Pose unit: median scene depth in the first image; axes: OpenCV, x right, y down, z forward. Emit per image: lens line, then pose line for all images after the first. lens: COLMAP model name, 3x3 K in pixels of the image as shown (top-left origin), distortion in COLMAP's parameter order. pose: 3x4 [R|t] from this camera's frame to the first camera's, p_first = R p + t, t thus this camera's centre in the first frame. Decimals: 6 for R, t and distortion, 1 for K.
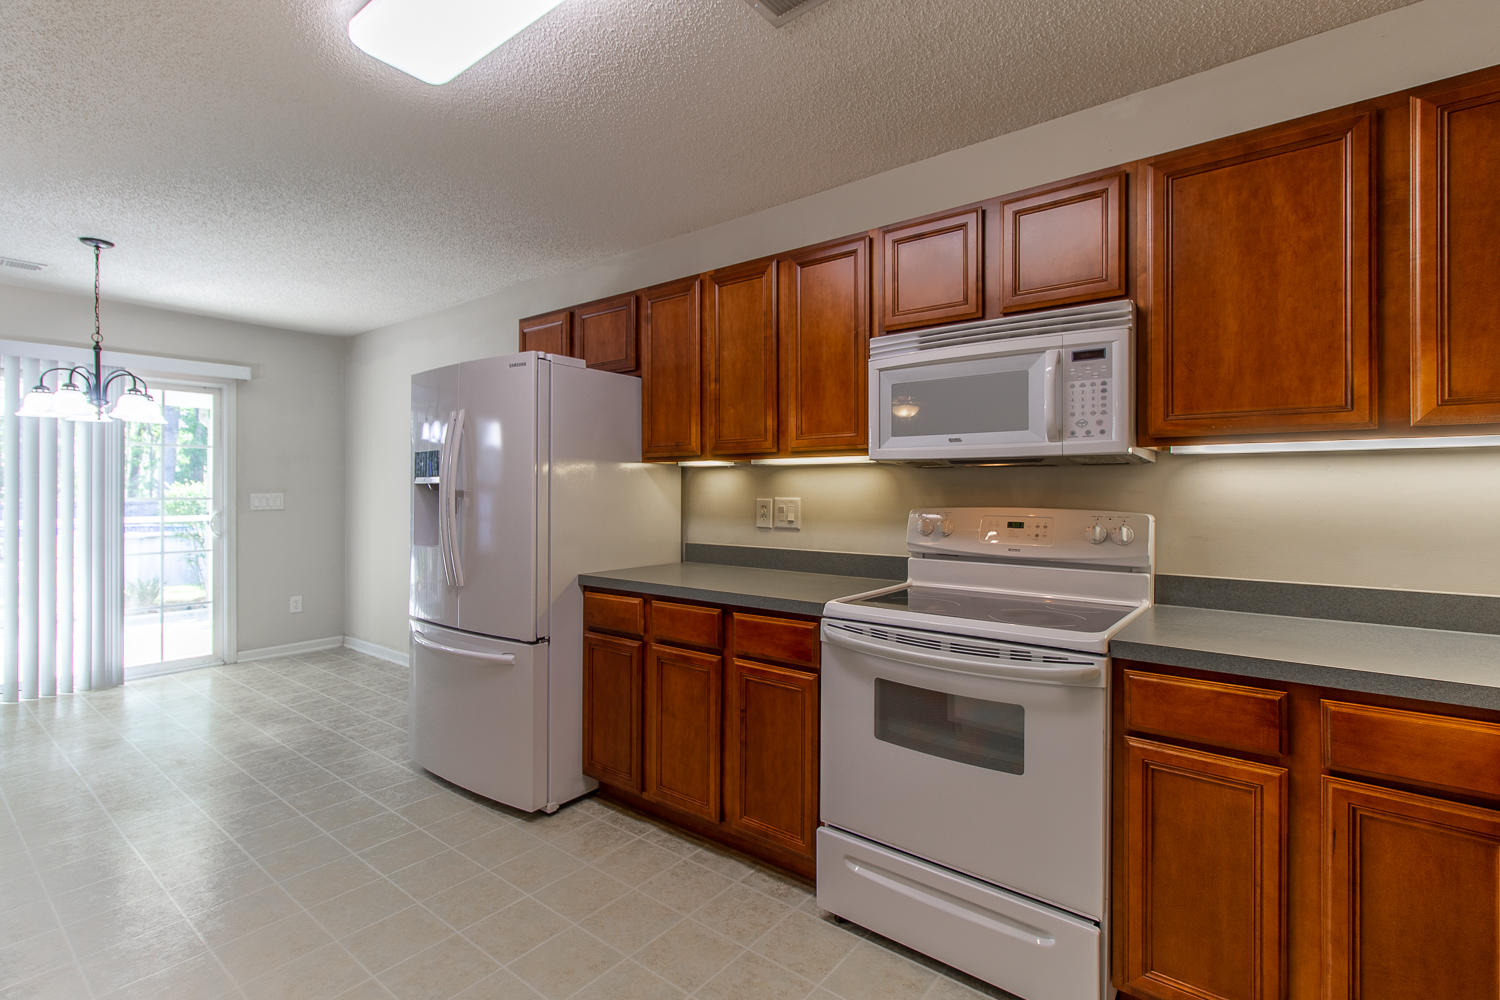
lens RADIAL K [[683.2, 0, 749.9], [0, 683.2, 488.1], [0, 0, 1]] dist [0.009073, -0.001121]
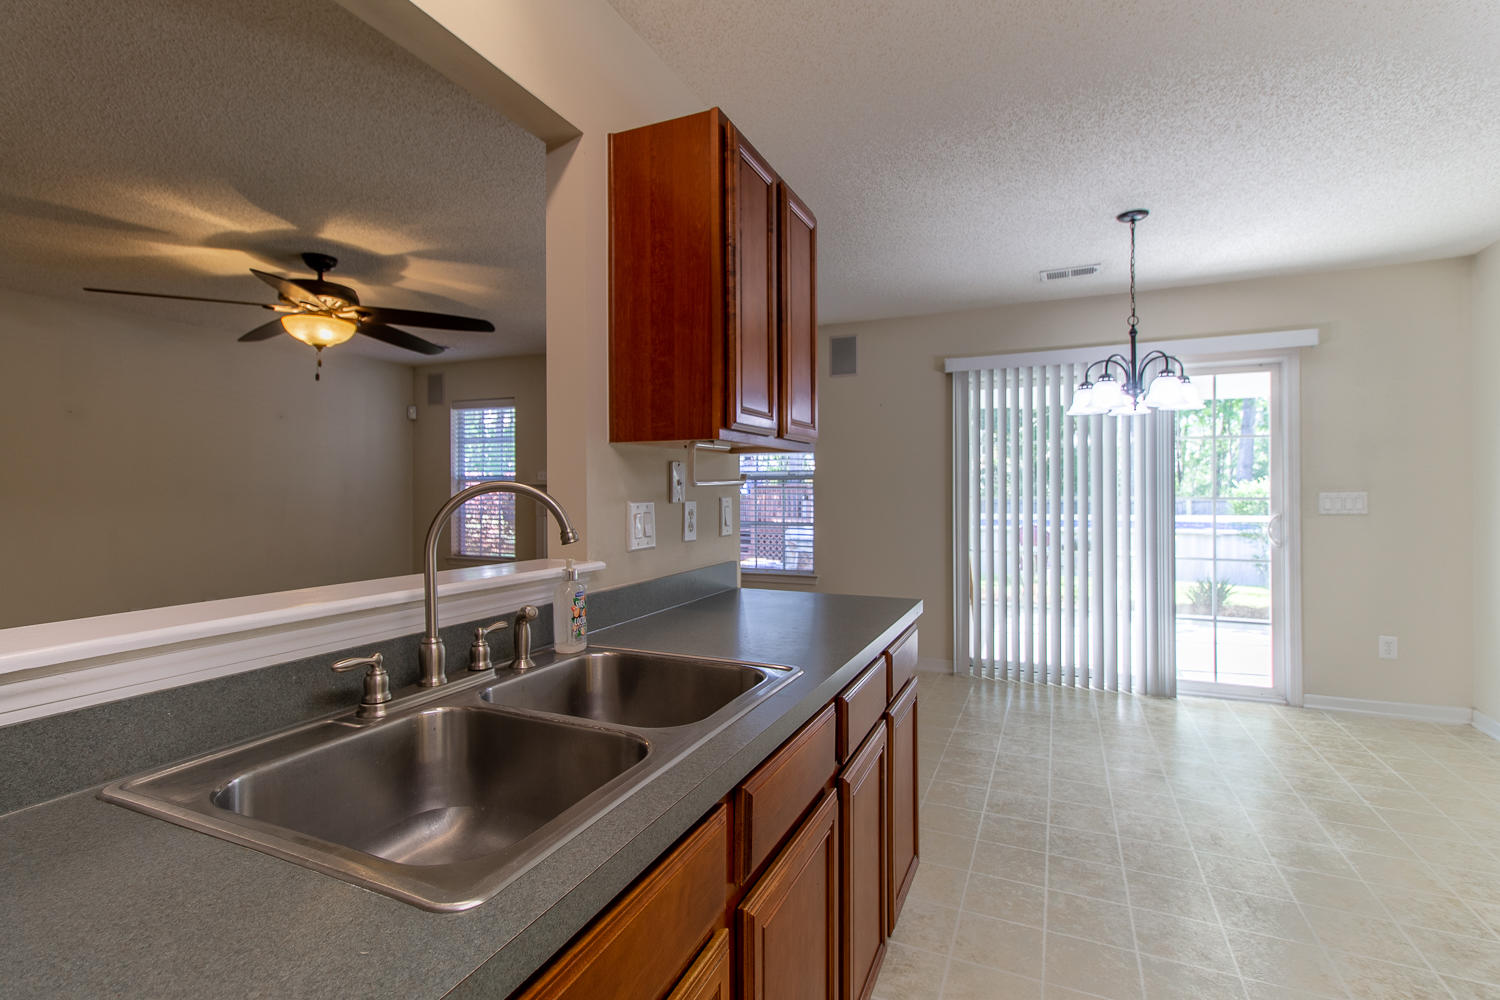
lens RADIAL K [[683.2, 0, 749.9], [0, 683.2, 488.1], [0, 0, 1]] dist [0.009073, -0.001121]
pose [[0.230925, -0.002518, -0.972968, -0.164368], [0.005320, 0.999985, -0.001325, 0.000851], [0.972957, -0.004870, 0.230935, 0.264043]]
